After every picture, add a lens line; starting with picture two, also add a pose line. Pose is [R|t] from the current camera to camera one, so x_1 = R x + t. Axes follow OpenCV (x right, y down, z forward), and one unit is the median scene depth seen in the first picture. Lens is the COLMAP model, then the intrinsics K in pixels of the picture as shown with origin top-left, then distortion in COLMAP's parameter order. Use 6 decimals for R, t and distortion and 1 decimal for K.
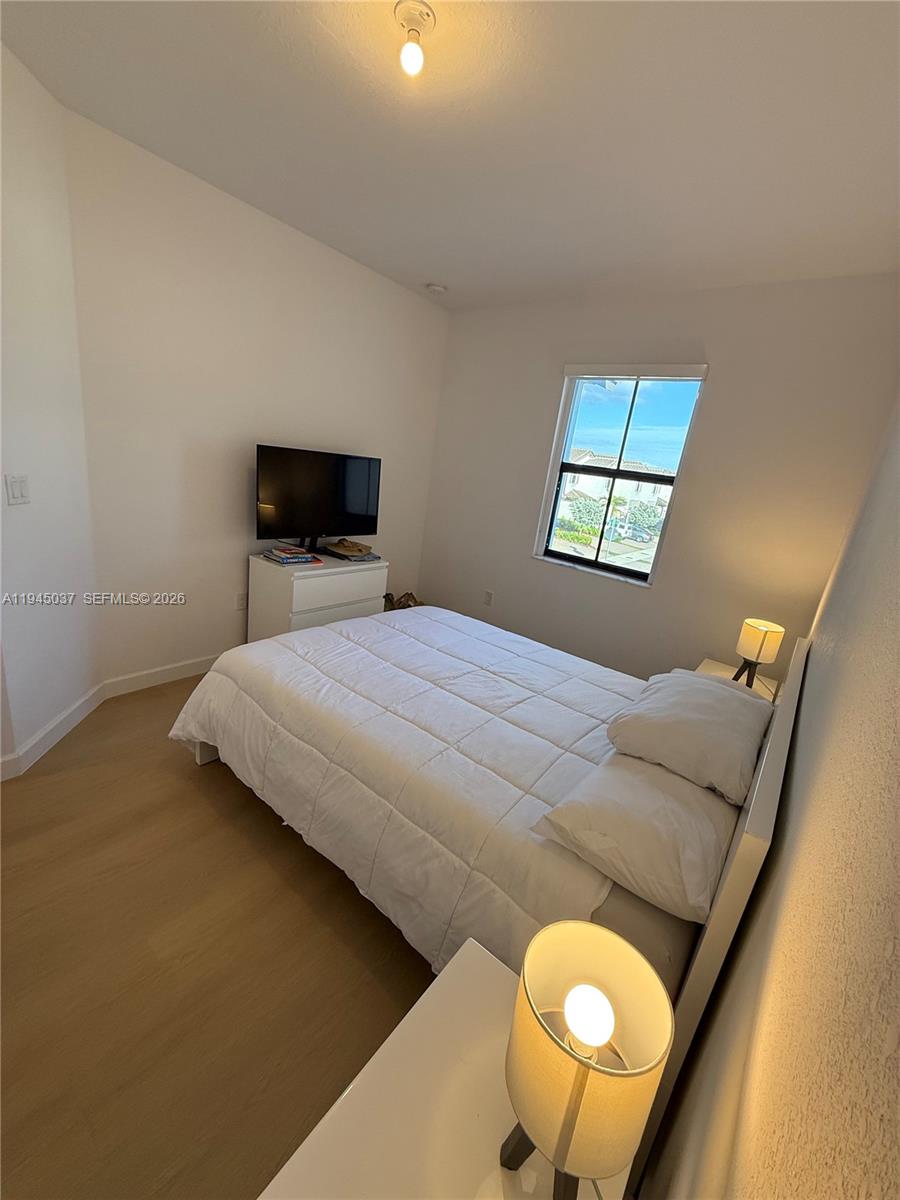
lens RADIAL K [[478.3, 0, 449.4], [0, 478.3, 598.3], [0, 0, 1]] dist [0.001674, 0.000054]
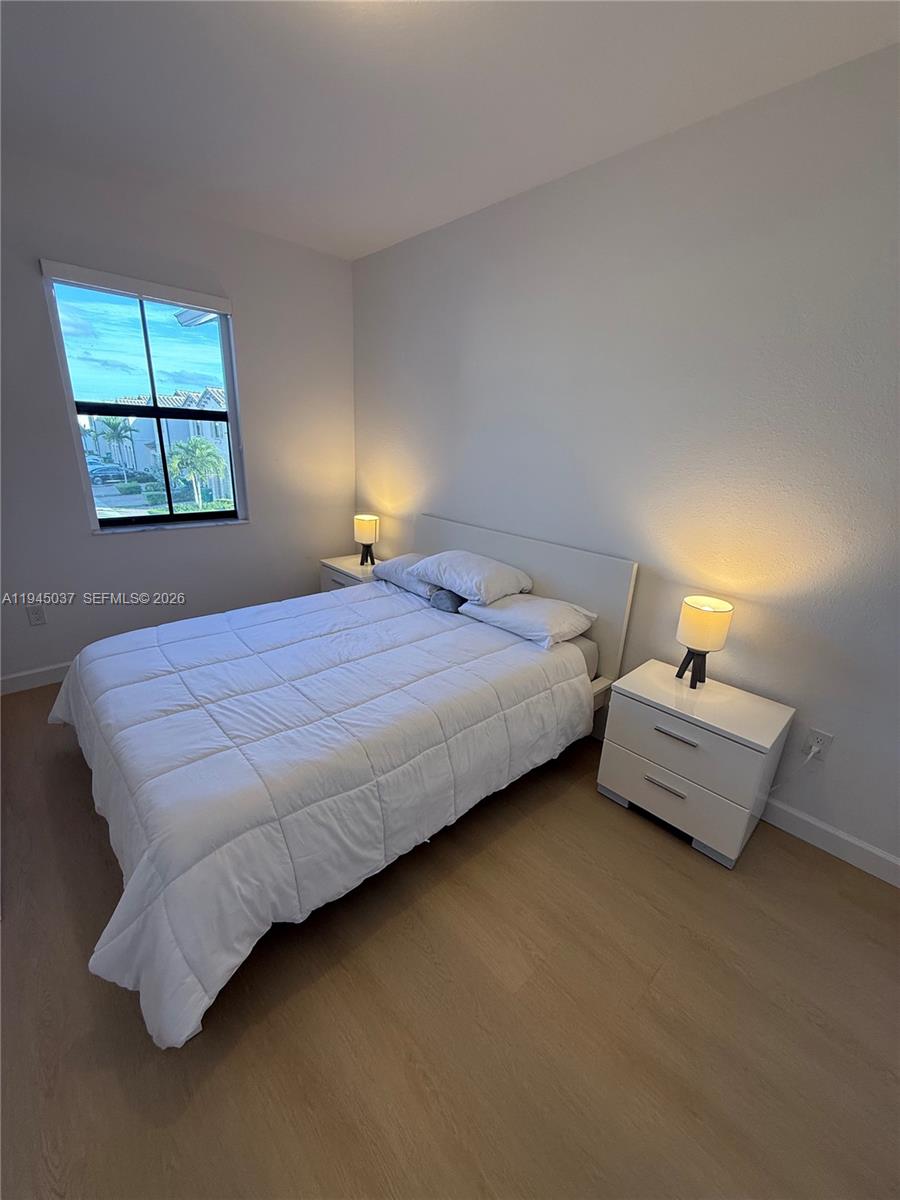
lens RADIAL K [[478.3, 0, 449.1], [0, 478.3, 599.5], [0, 0, 1]] dist [0.001674, 0.000054]
pose [[0.152789, -0.431032, 0.889307, -0.639787], [0.252960, 0.886952, 0.386430, -0.204496], [-0.955336, 0.165917, 0.244550, 0.423007]]
